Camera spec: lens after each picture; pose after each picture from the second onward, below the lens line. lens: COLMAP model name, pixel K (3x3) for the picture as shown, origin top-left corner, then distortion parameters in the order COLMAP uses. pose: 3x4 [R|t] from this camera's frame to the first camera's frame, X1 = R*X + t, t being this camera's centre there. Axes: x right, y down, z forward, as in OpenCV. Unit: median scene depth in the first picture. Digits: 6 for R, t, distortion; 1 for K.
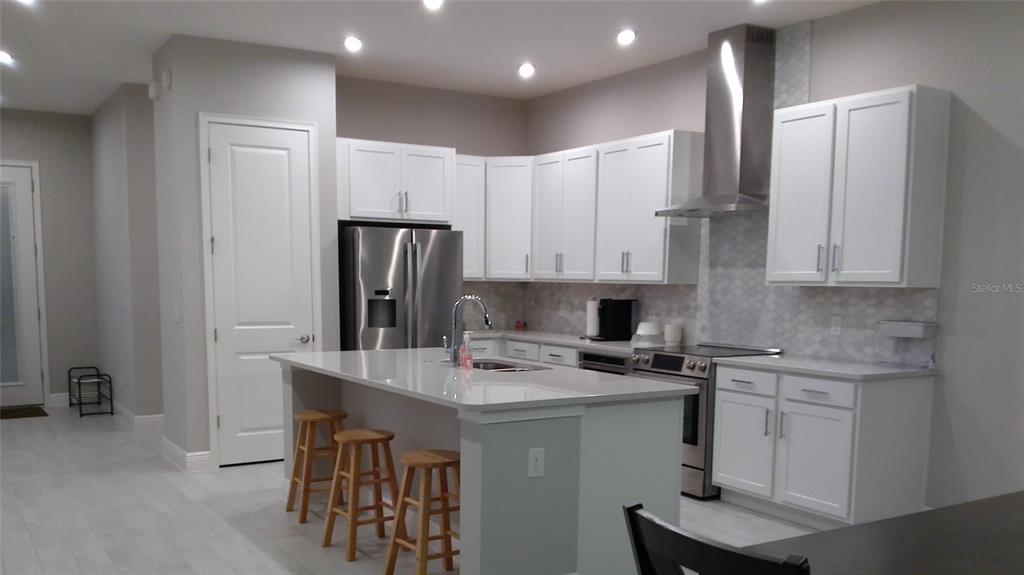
lens RADIAL K [[953.1, 0, 512.0], [0, 953.1, 287.5], [0, 0, 1]] dist [0.004143, 0.002330]
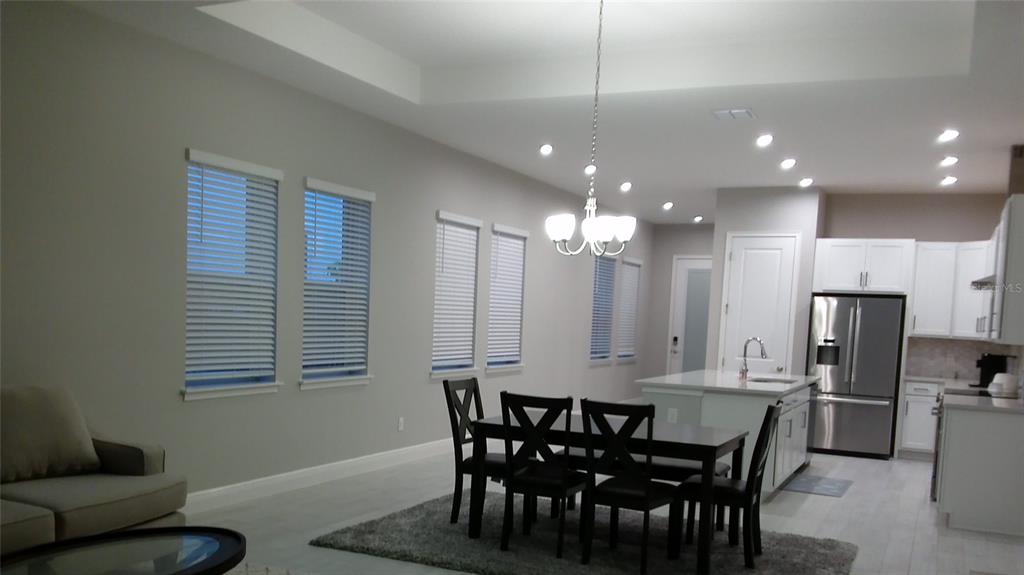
lens RADIAL K [[953.1, 0, 512.0], [0, 953.1, 287.5], [0, 0, 1]] dist [0.004143, 0.002330]
pose [[0.443658, -0.017303, -0.896029, 0.967507], [-0.052591, 0.997588, -0.045304, 0.015197], [0.894652, 0.067222, 0.441678, -0.106720]]
